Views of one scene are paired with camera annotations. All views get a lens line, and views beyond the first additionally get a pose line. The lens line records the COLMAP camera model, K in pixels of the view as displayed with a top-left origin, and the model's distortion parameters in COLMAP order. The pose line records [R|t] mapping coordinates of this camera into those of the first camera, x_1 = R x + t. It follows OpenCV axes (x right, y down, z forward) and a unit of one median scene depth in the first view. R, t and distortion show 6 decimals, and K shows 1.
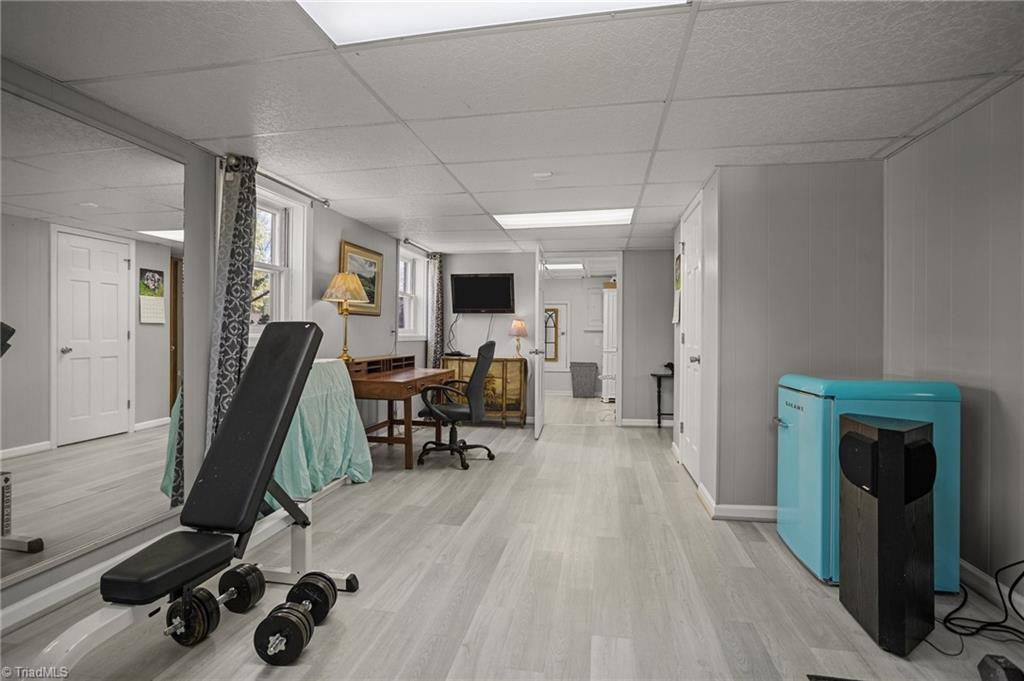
lens RADIAL K [[511.5, 0, 505.8], [0, 511.5, 334.2], [0, 0, 1]] dist [-0.066183, 0.031320]
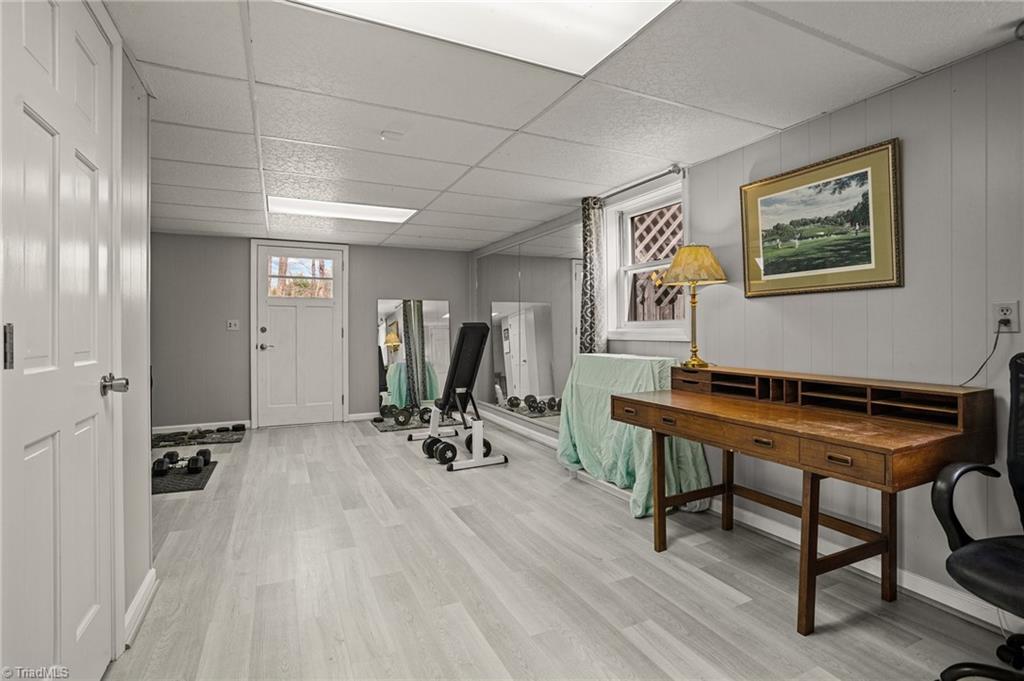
lens RADIAL K [[511.5, 0, 505.8], [0, 511.5, 334.2], [0, 0, 1]] dist [-0.066183, 0.031320]
pose [[-0.820509, -0.000880, -0.571633, 0.416154], [-0.004083, 0.999982, 0.004321, 0.006308], [0.571619, 0.005880, -0.820498, 1.891624]]
